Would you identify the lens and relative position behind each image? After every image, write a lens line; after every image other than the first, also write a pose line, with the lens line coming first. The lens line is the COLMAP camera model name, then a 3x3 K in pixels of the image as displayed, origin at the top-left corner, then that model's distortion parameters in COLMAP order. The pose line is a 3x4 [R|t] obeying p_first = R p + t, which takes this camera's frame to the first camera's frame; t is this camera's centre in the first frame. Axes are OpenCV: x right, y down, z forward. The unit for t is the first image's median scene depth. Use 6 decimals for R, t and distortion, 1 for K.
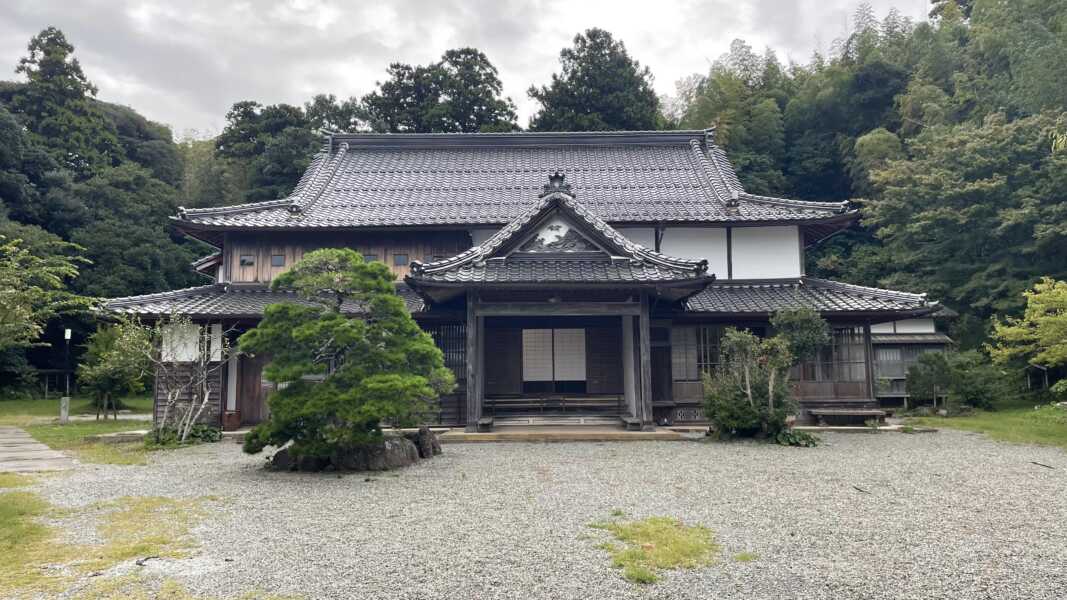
lens RADIAL K [[817.7, 0, 533.5], [0, 817.7, 300.0], [0, 0, 1]] dist [-0.000002, -0.000001]
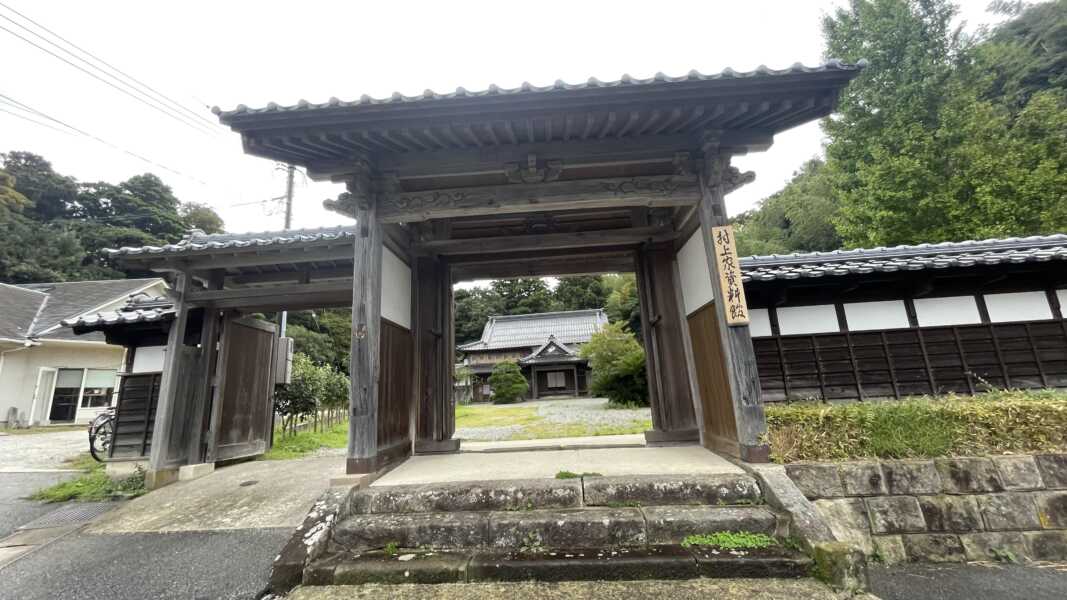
lens RADIAL K [[425.8, 0, 533.5], [0, 425.8, 300.0], [0, 0, 1]] dist [-0.000027, -0.000002]
pose [[0.994620, -0.063478, -0.081859, 0.120190], [0.052752, 0.990484, -0.127117, -0.058178], [0.089149, 0.122115, 0.988504, -1.112377]]
